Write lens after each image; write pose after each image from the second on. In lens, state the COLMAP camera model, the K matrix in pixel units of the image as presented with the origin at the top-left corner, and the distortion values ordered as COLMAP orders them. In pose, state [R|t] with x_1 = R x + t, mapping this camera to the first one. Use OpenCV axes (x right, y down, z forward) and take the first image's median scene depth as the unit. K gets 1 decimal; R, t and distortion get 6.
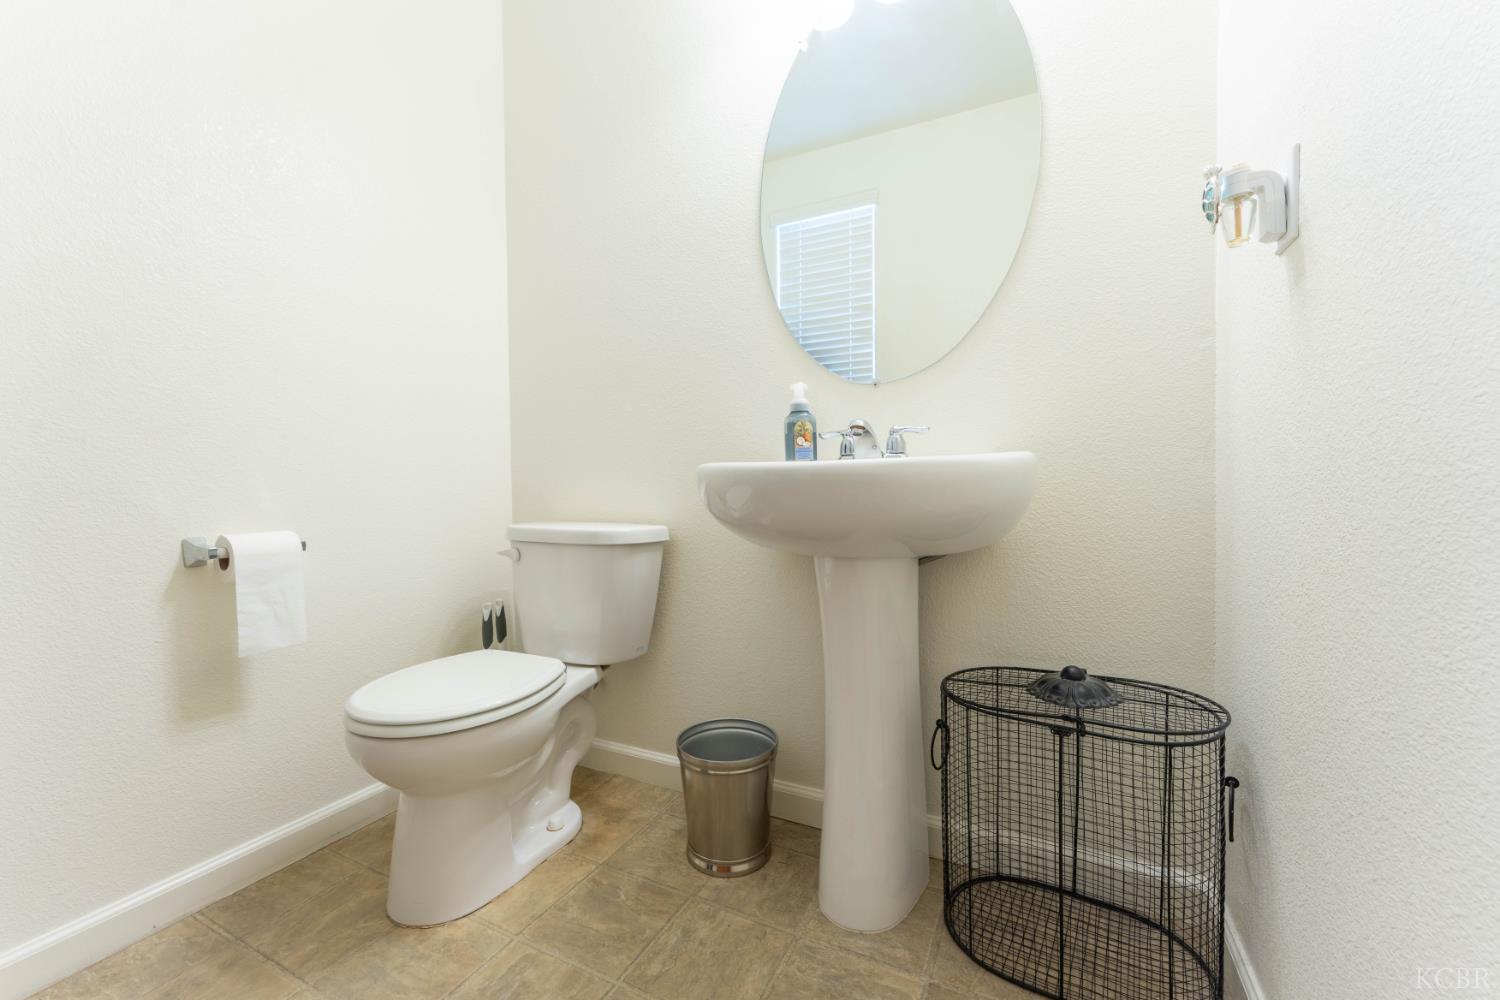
lens RADIAL K [[606.9, 0, 751.1], [0, 606.9, 502.7], [0, 0, 1]] dist [-0.000276, -0.000438]
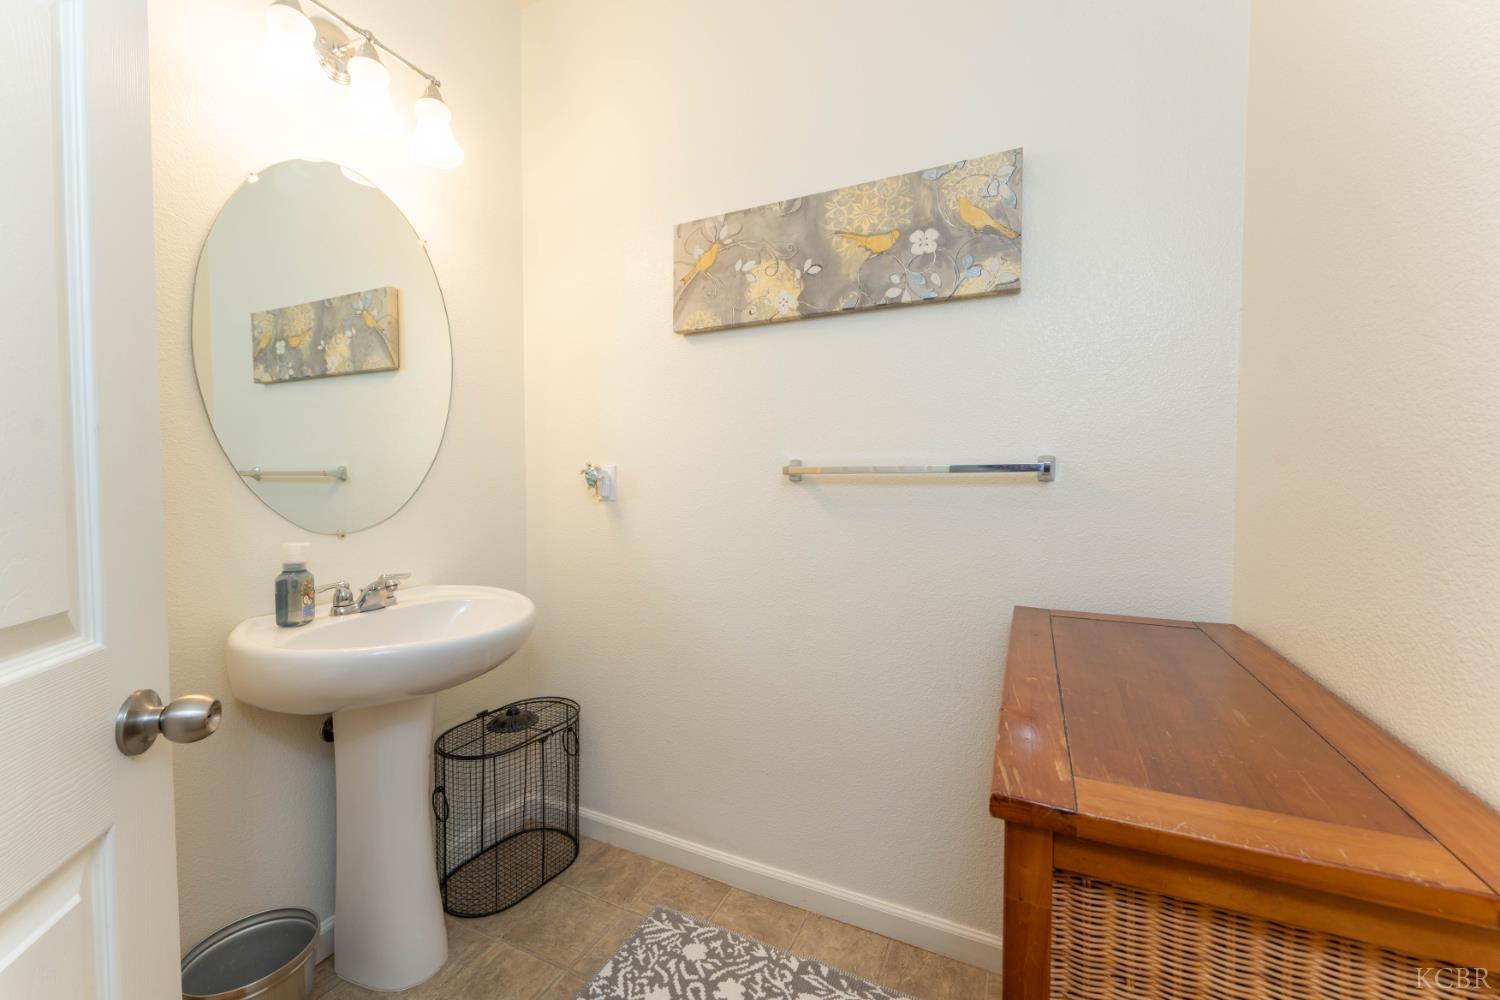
lens RADIAL K [[606.9, 0, 749.1], [0, 606.9, 492.6], [0, 0, 1]] dist [-0.000276, -0.000438]
pose [[-0.034346, -0.015784, 0.999285, -1.207196], [0.024447, 0.999563, 0.016629, -0.352657], [-0.999111, 0.025001, -0.033945, 0.359449]]
